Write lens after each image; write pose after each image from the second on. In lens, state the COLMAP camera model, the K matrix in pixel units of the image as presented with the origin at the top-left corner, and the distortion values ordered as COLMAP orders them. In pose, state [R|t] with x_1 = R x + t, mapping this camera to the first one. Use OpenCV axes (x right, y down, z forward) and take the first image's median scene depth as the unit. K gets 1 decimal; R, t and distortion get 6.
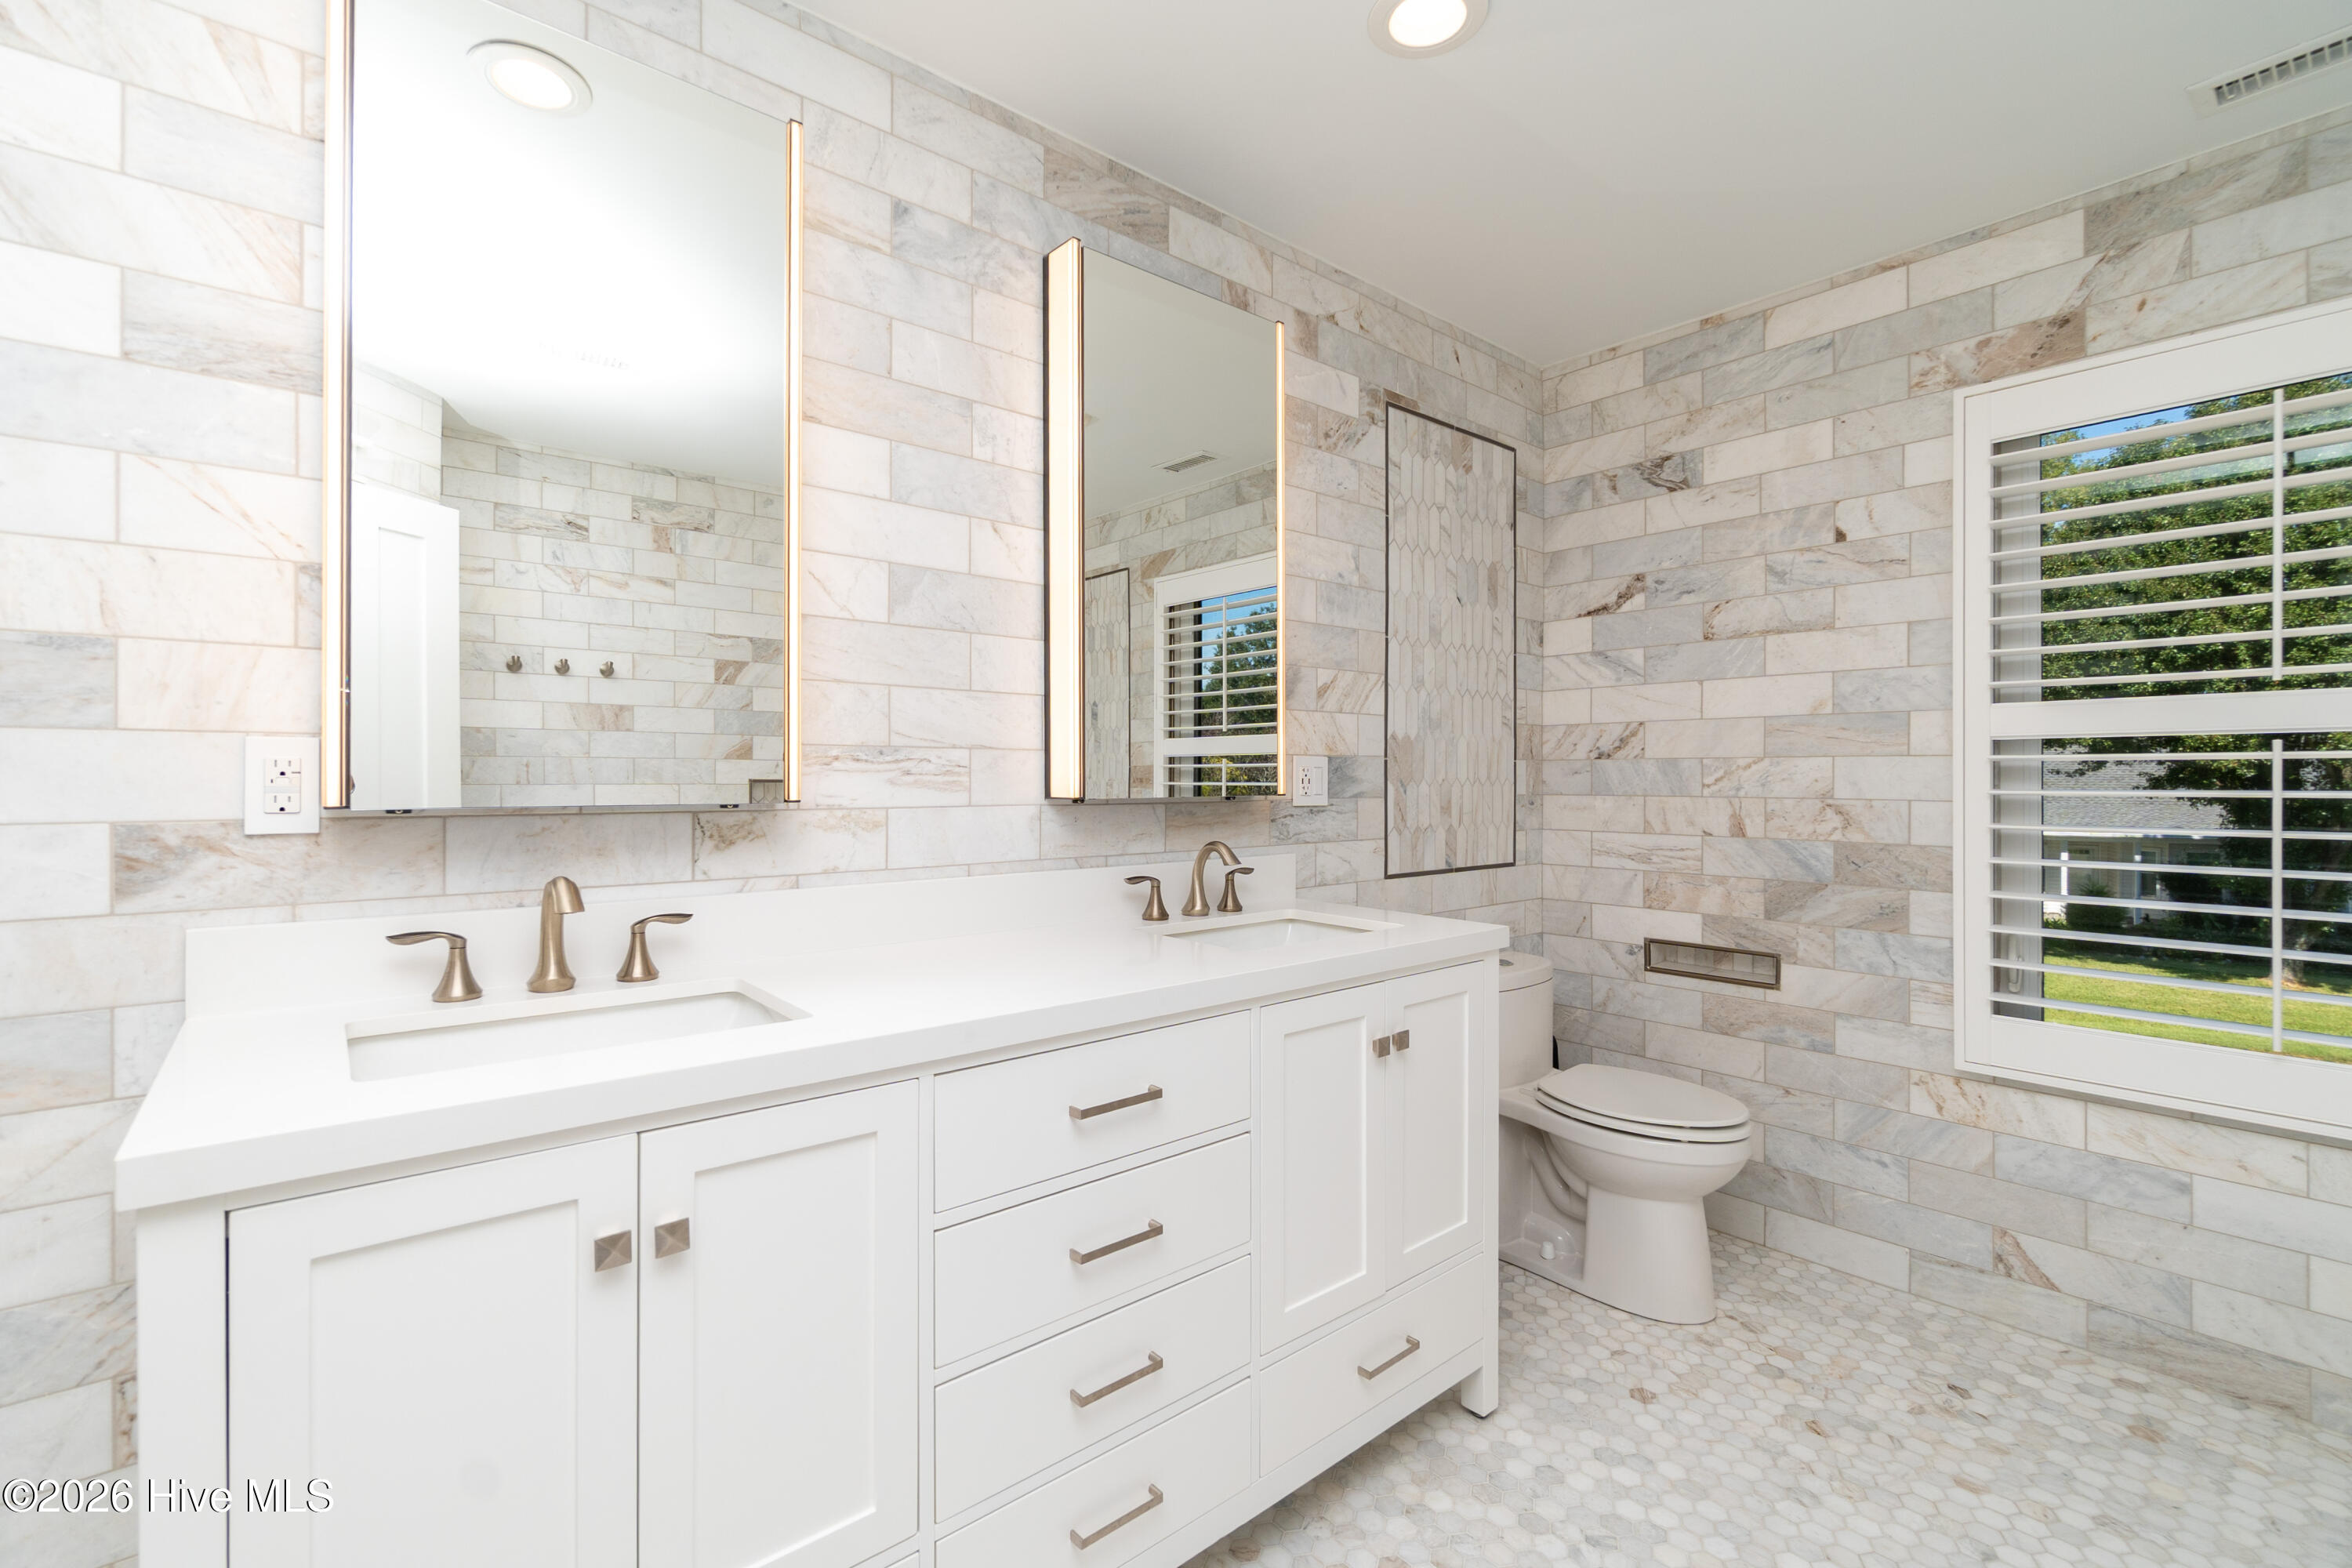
lens RADIAL K [[1040.3, 0, 1149.9], [0, 1040.3, 774.9], [0, 0, 1]] dist [-0.009586, 0.004668]
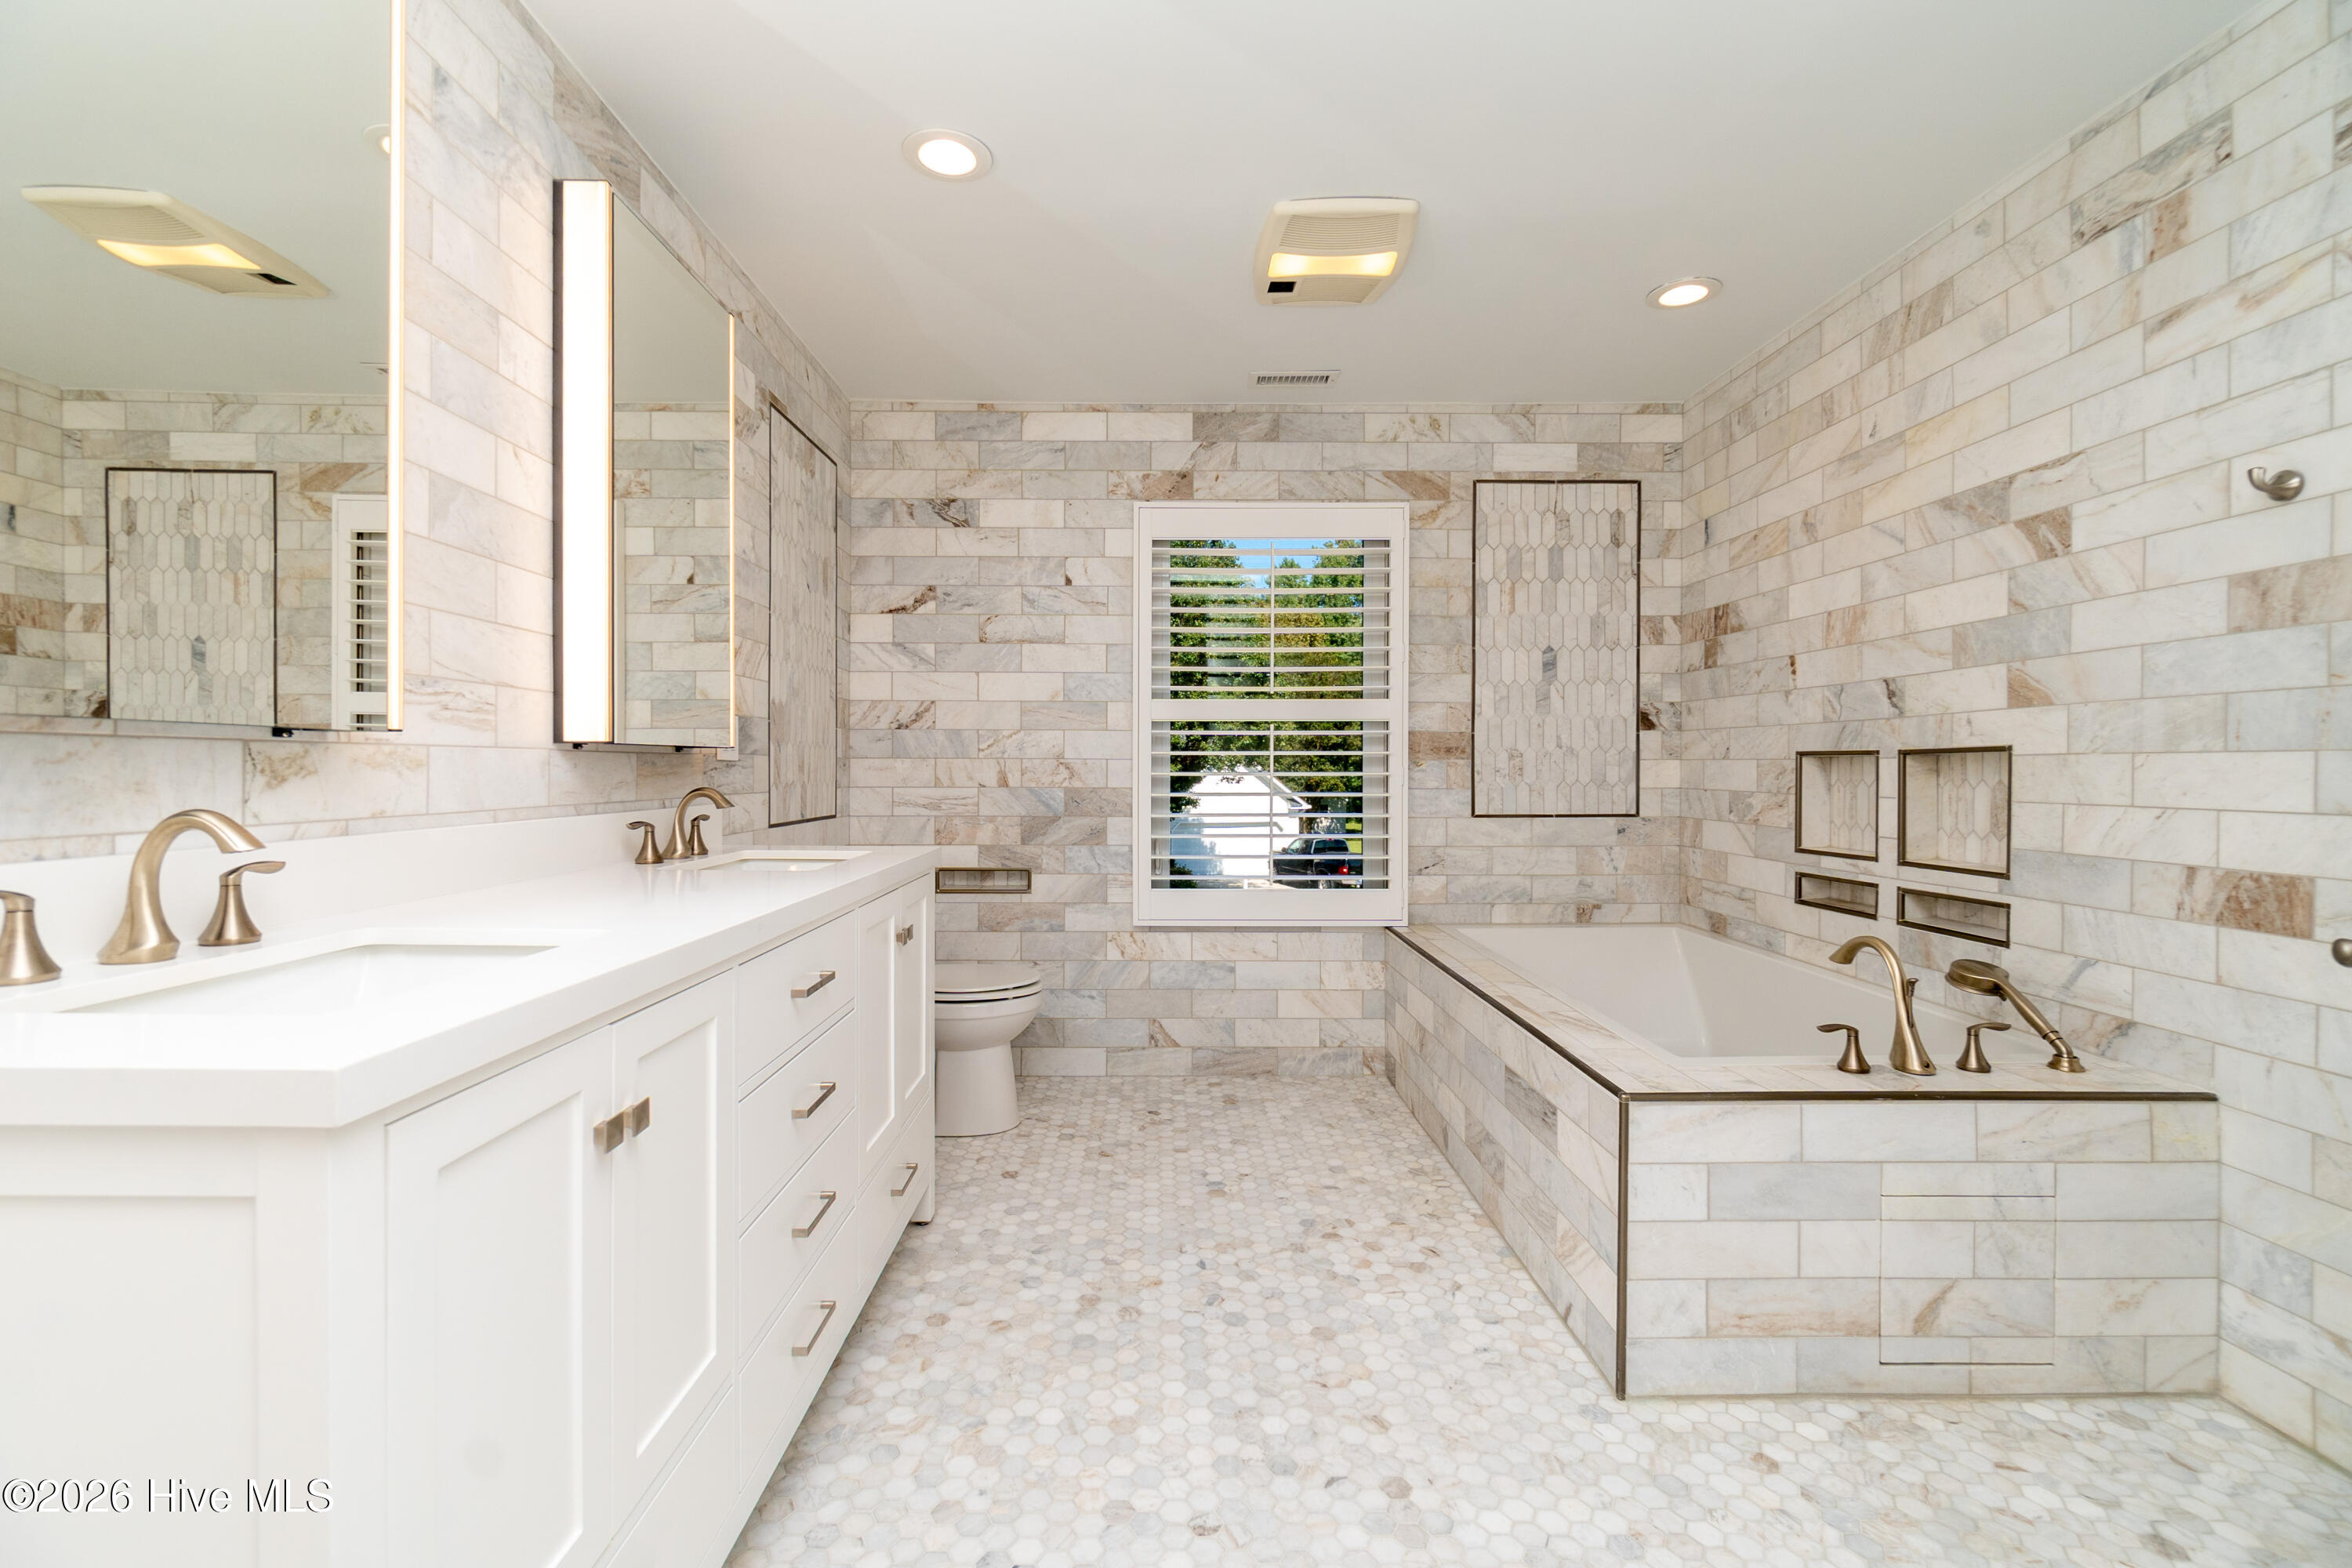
lens RADIAL K [[1006.4, 0, 1195.4], [0, 1006.4, 773.3], [0, 0, 1]] dist [-0.014640, 0.004656]
pose [[0.618319, -0.004480, 0.785915, -0.398626], [-0.003632, 0.999957, 0.008558, 0.035296], [-0.785919, -0.008146, 0.618276, -0.036868]]
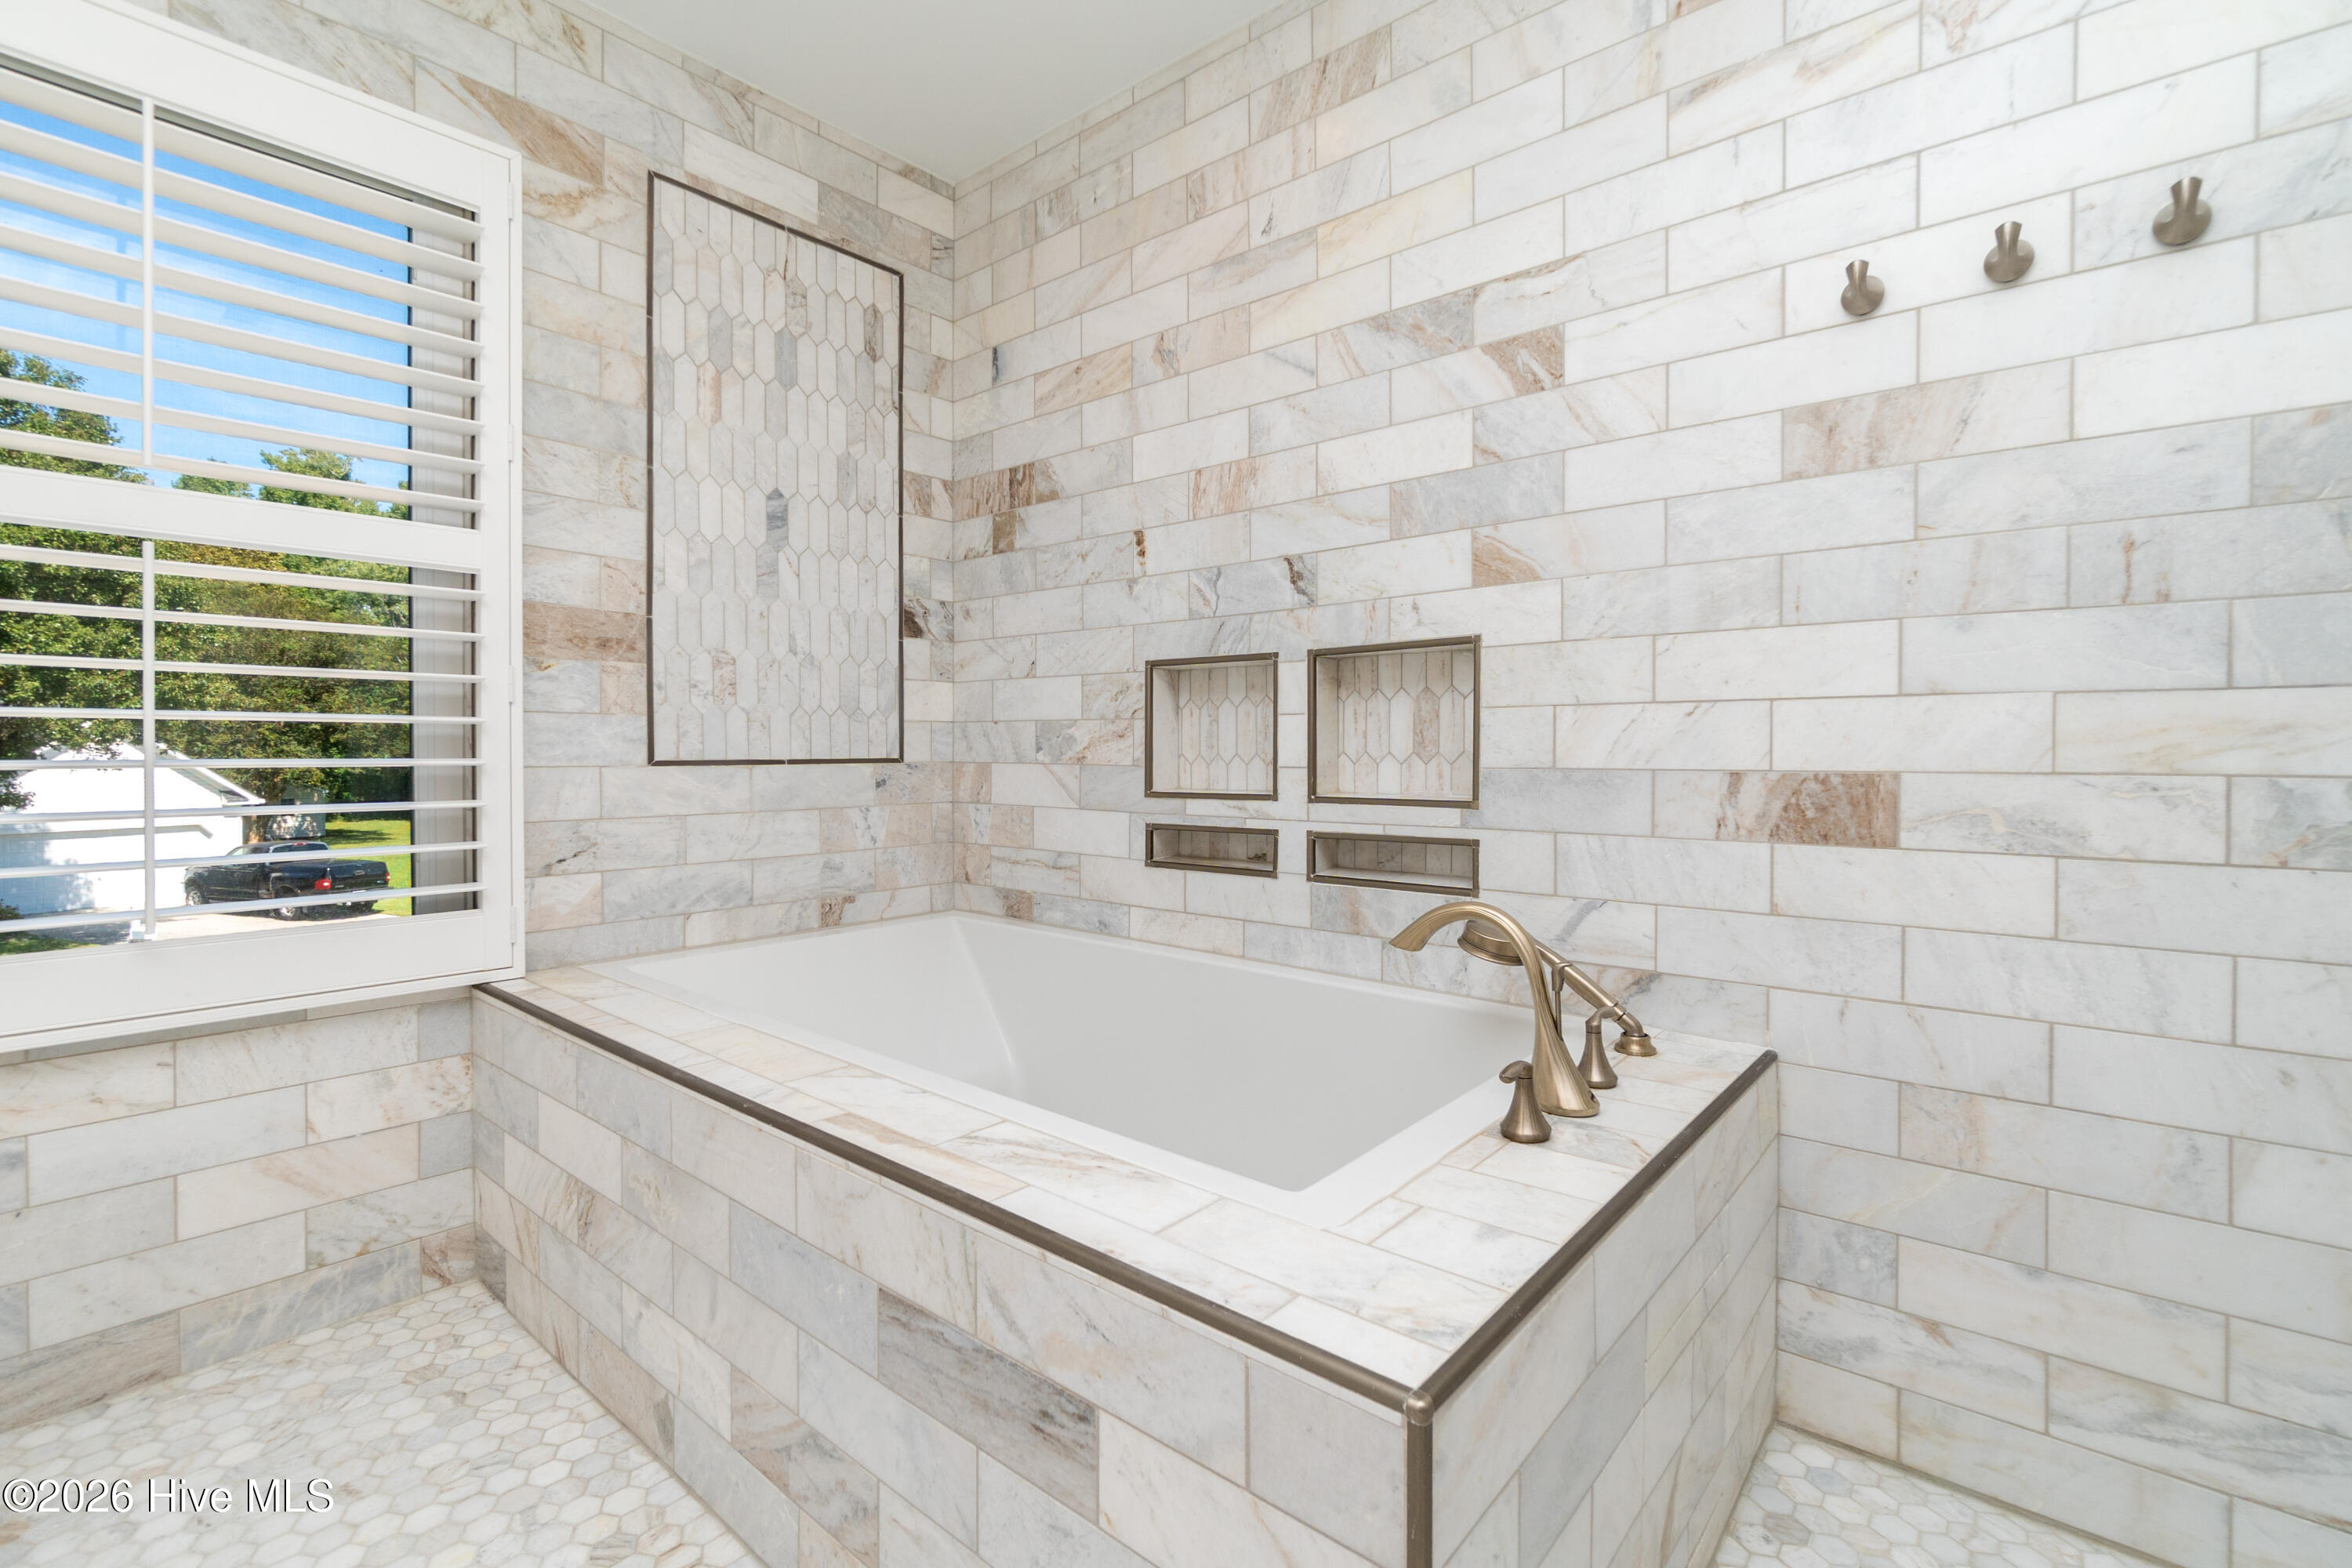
lens RADIAL K [[1029.8, 0, 1182.7], [0, 1029.8, 760.1], [0, 0, 1]] dist [-0.004945, 0.000451]
pose [[-0.177772, -0.010150, 0.984019, 0.150197], [-0.004365, 0.999945, 0.009526, 0.103801], [-0.984062, -0.002602, -0.177807, 0.308346]]
